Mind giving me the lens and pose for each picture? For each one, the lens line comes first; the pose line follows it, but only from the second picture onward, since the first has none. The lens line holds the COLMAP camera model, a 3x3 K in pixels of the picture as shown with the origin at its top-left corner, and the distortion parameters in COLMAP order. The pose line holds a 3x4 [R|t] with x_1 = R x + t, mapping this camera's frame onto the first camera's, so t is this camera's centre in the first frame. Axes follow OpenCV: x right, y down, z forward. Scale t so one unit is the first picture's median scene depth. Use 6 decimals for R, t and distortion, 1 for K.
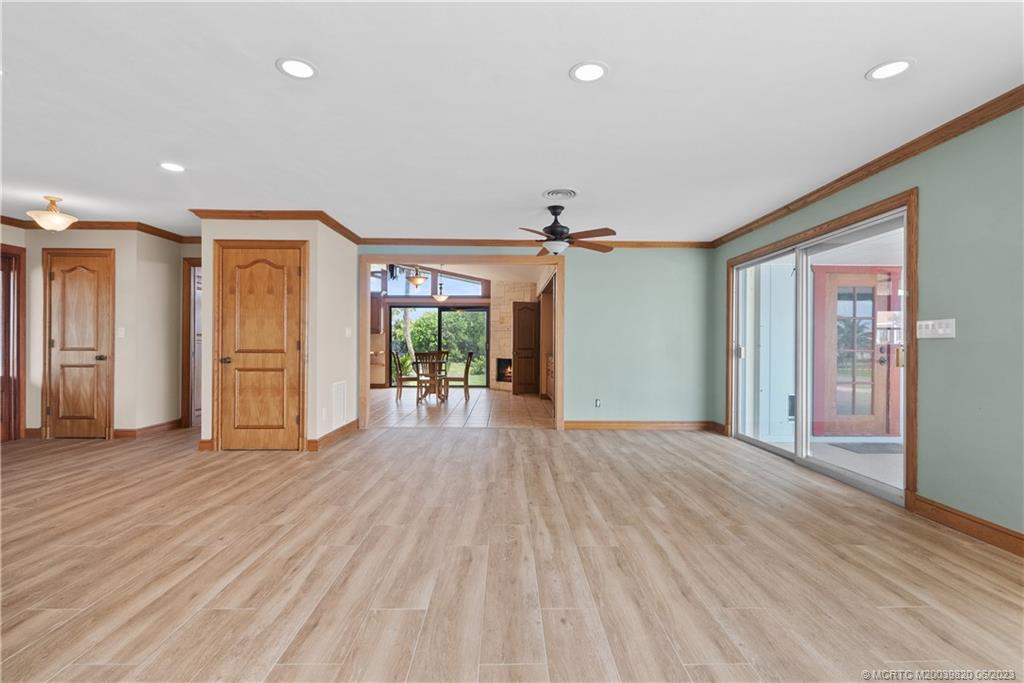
lens RADIAL K [[465.7, 0, 512.0], [0, 465.7, 341.5], [0, 0, 1]] dist [0.002045, 0.000438]
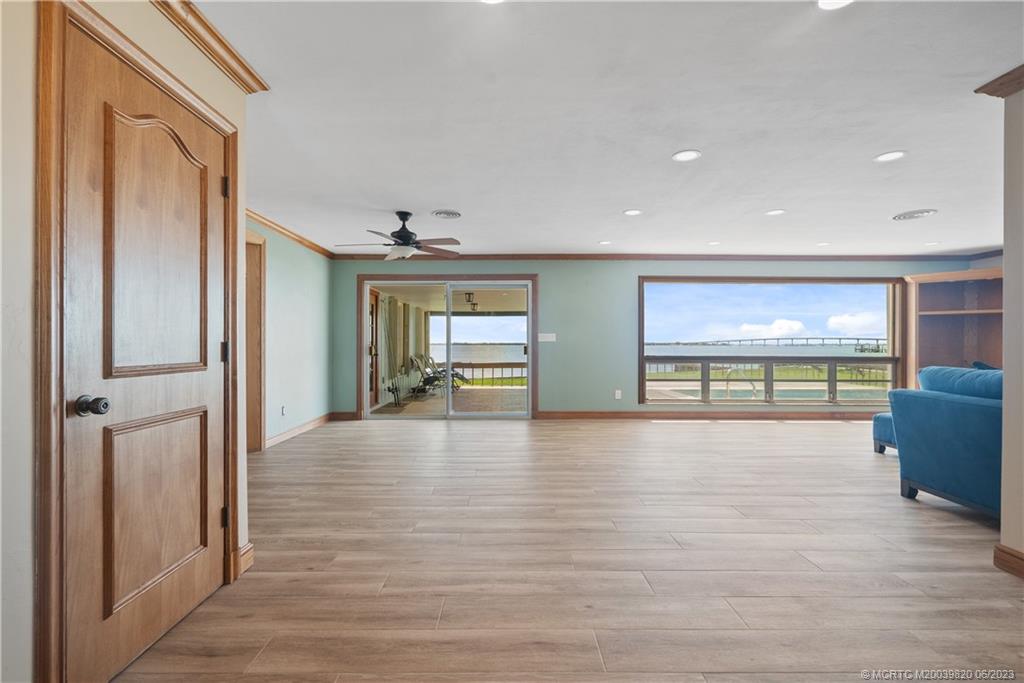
lens RADIAL K [[474.2, 0, 512.0], [0, 474.2, 341.5], [0, 0, 1]] dist [0.000426, 0.000060]
pose [[-0.001896, 0.002783, 0.999994, -1.508020], [-0.008268, 0.999962, -0.002798, 0.000756], [-0.999964, -0.008273, -0.001873, 1.205533]]
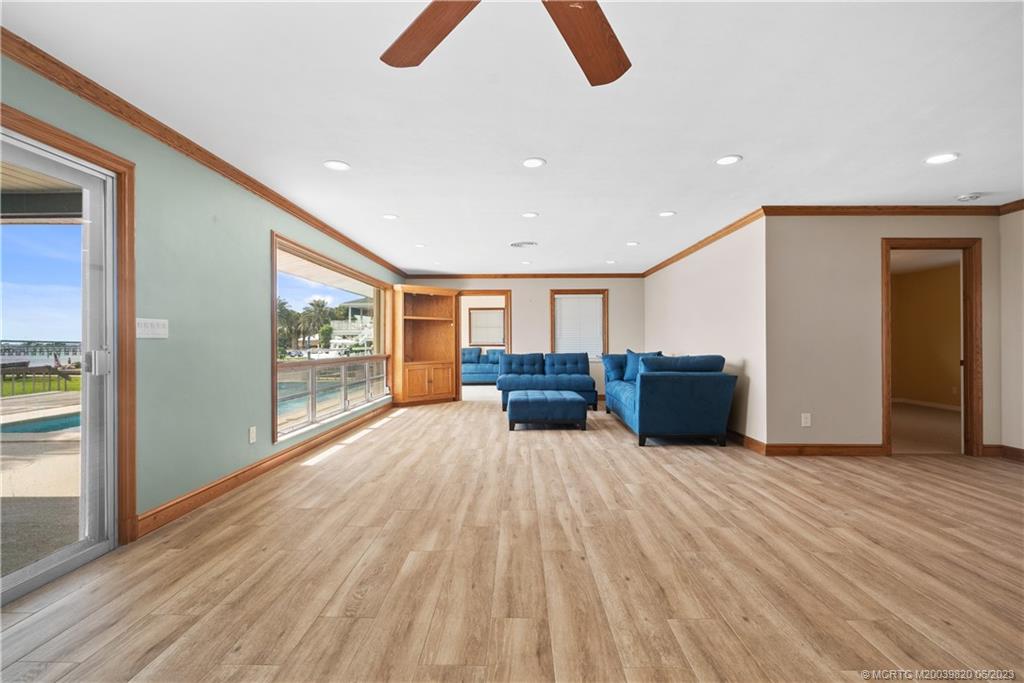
lens RADIAL K [[465.7, 0, 512.0], [0, 465.7, 341.5], [0, 0, 1]] dist [0.002045, 0.000438]
pose [[-0.999627, -0.000311, 0.027321, 0.151108], [-0.000543, 0.999964, -0.008488, 0.007865], [-0.027318, -0.008499, -0.999591, 1.974355]]
